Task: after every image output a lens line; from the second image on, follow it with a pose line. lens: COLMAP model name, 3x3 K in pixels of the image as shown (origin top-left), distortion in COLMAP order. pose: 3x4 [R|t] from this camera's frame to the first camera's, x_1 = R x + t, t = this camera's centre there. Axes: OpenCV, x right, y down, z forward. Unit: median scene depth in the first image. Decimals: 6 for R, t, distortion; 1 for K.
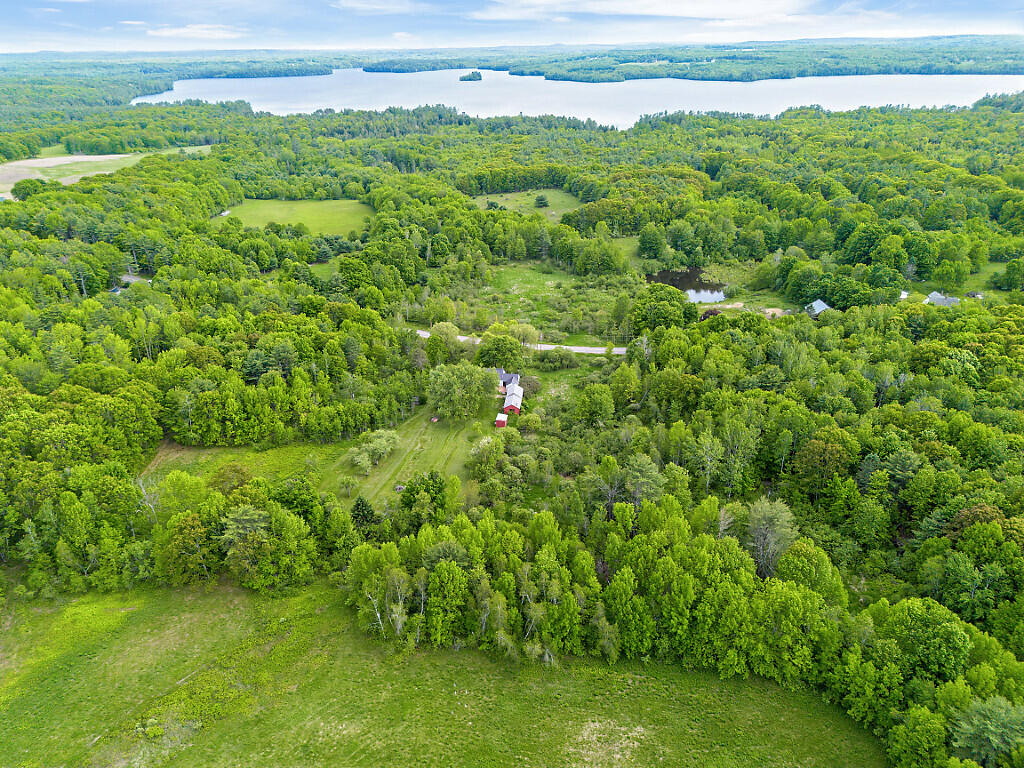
lens RADIAL K [[716.2, 0, 512.0], [0, 716.2, 384.0], [0, 0, 1]] dist [0.083232, -0.082459]
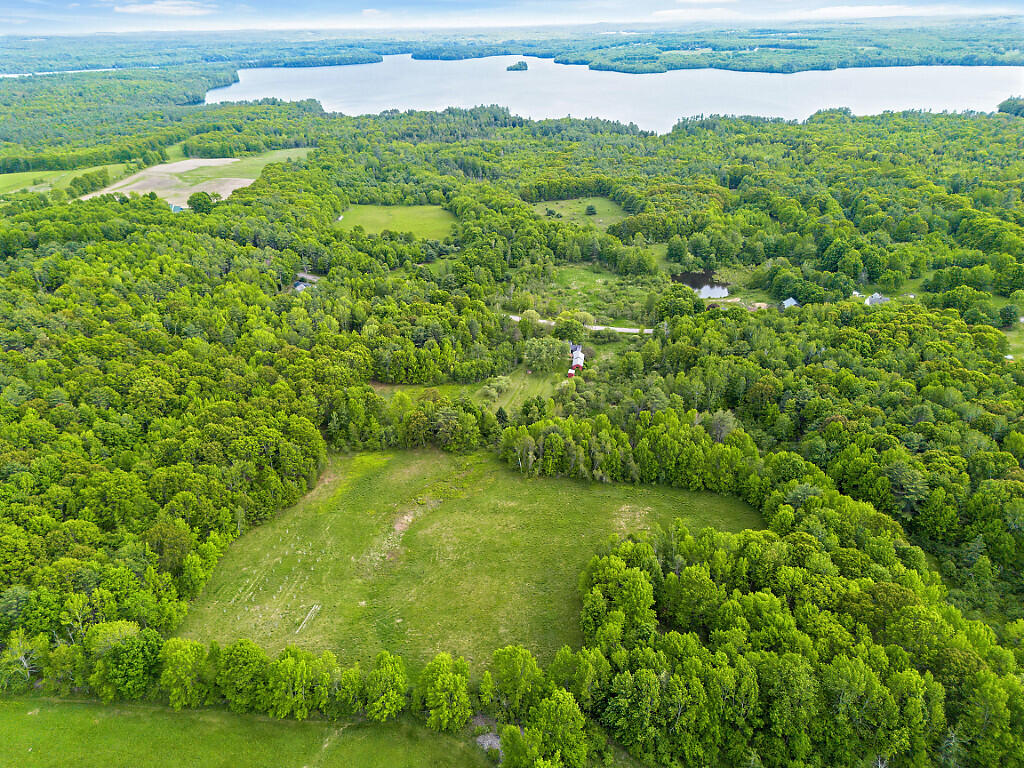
lens RADIAL K [[705.6, 0, 512.0], [0, 705.6, 384.0], [0, 0, 1]] dist [0.073151, -0.066512]
pose [[0.998520, 0.021194, -0.050095, -0.025468], [-0.019840, 0.999428, 0.027372, 0.012960], [0.050646, -0.026337, 0.998369, -0.216027]]
